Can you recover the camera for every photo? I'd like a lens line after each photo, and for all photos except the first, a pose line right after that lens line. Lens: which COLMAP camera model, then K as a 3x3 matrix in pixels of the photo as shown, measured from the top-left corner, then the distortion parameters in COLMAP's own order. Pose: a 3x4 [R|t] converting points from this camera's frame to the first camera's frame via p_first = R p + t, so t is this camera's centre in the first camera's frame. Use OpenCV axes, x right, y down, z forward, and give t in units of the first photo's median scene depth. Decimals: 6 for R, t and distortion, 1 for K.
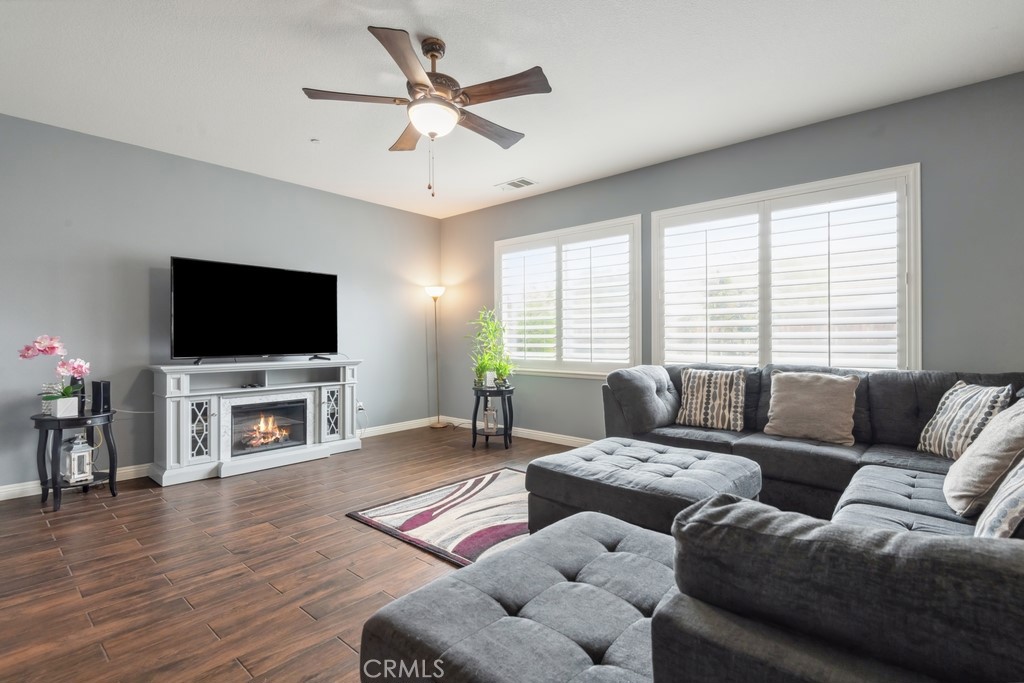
lens RADIAL K [[478.3, 0, 507.4], [0, 478.3, 336.9], [0, 0, 1]] dist [0.003114, -0.000724]
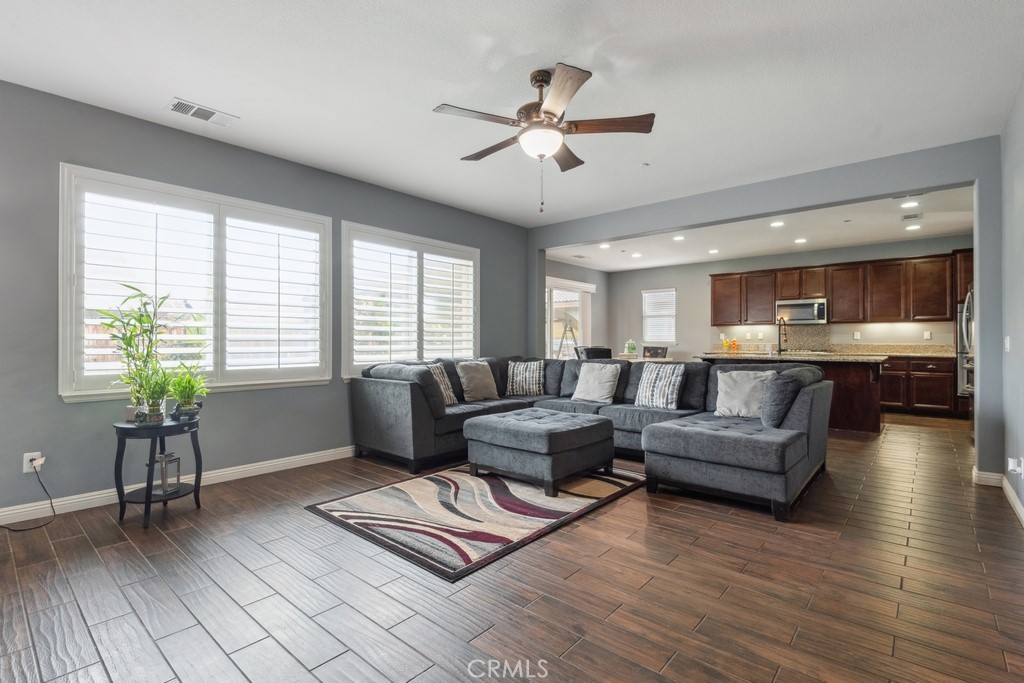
lens RADIAL K [[478.3, 0, 507.4], [0, 478.3, 336.9], [0, 0, 1]] dist [0.003114, -0.000724]
pose [[-0.003712, 0.011409, 0.999928, -0.778789], [-0.003447, 0.999929, -0.011422, 0.005716], [-0.999987, -0.003489, -0.003673, 0.671843]]
